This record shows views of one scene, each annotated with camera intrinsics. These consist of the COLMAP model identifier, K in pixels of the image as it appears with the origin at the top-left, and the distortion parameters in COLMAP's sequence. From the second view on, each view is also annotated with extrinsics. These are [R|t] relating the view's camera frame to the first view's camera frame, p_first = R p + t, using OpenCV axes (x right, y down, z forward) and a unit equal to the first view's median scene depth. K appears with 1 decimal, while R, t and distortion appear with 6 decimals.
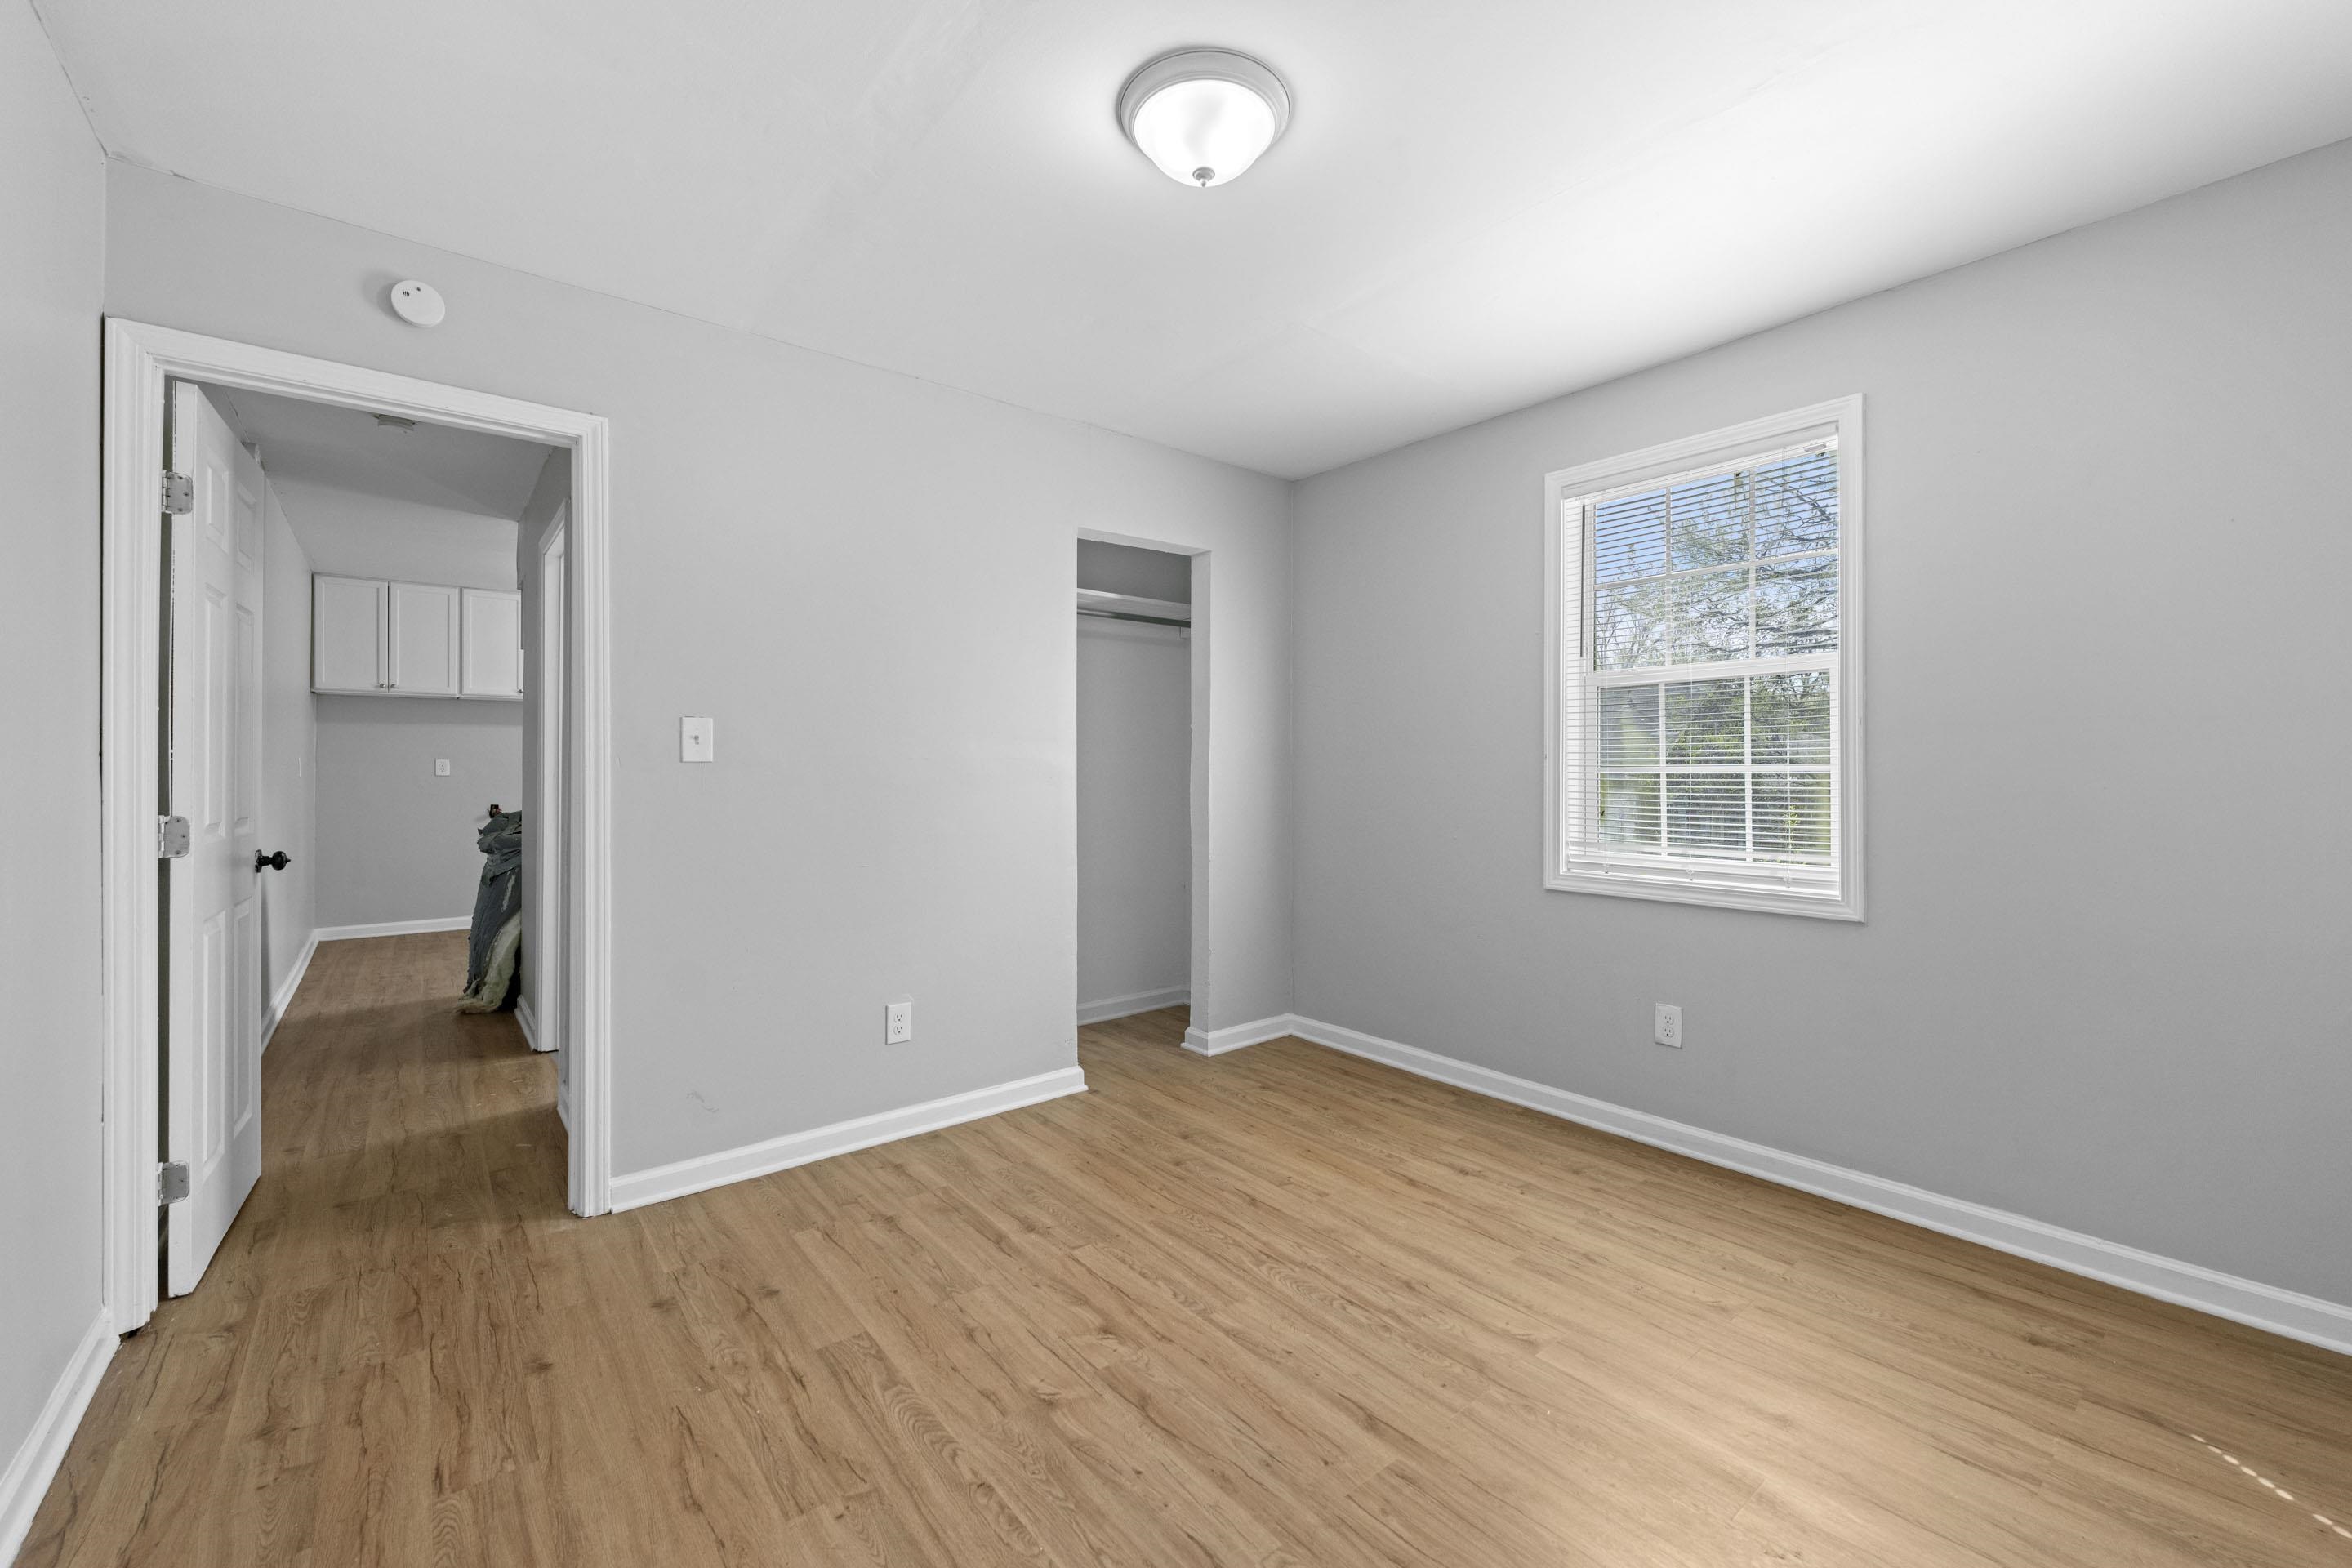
lens RADIAL K [[948.4, 0, 1160.7], [0, 948.4, 764.4], [0, 0, 1]] dist [0.000262, 0.000043]
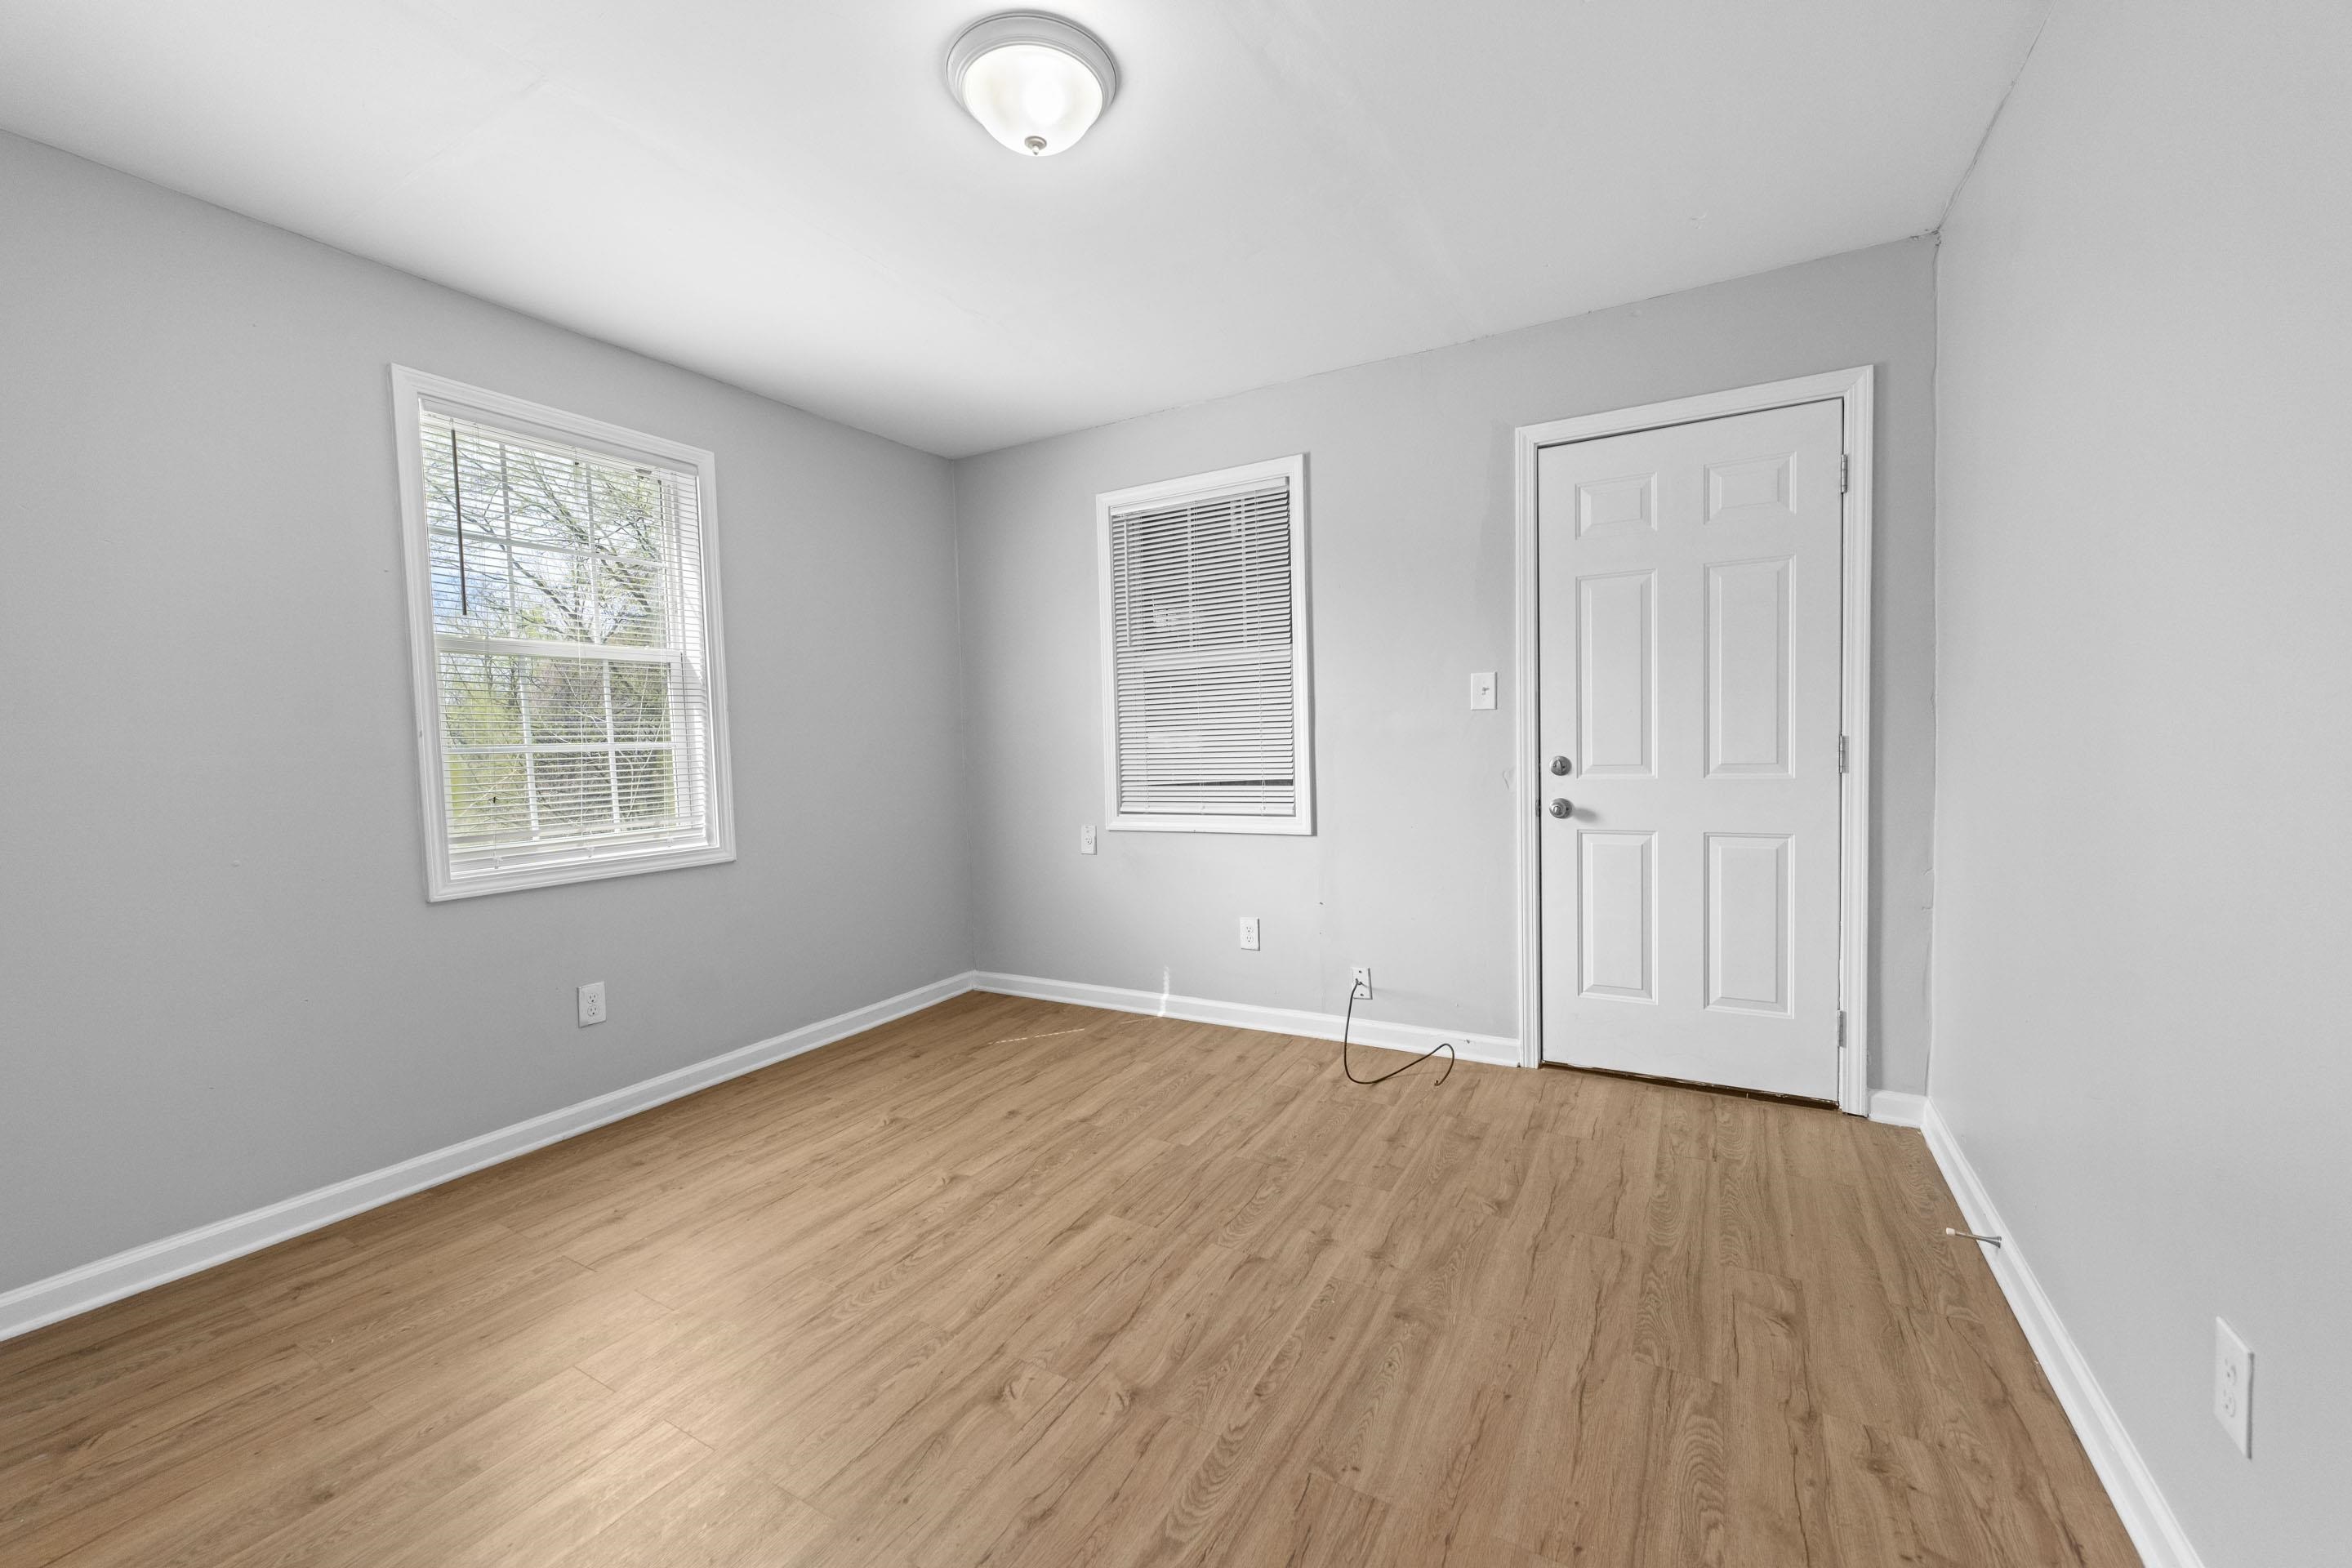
lens RADIAL K [[945.9, 0, 1176.0], [0, 945.9, 784.0], [0, 0, 1]] dist [0.002248, 0.000053]
pose [[-0.379186, -0.033336, 0.924720, -0.836623], [0.020060, 0.998820, 0.044233, 0.016456], [-0.925103, 0.035323, -0.378070, 1.095475]]
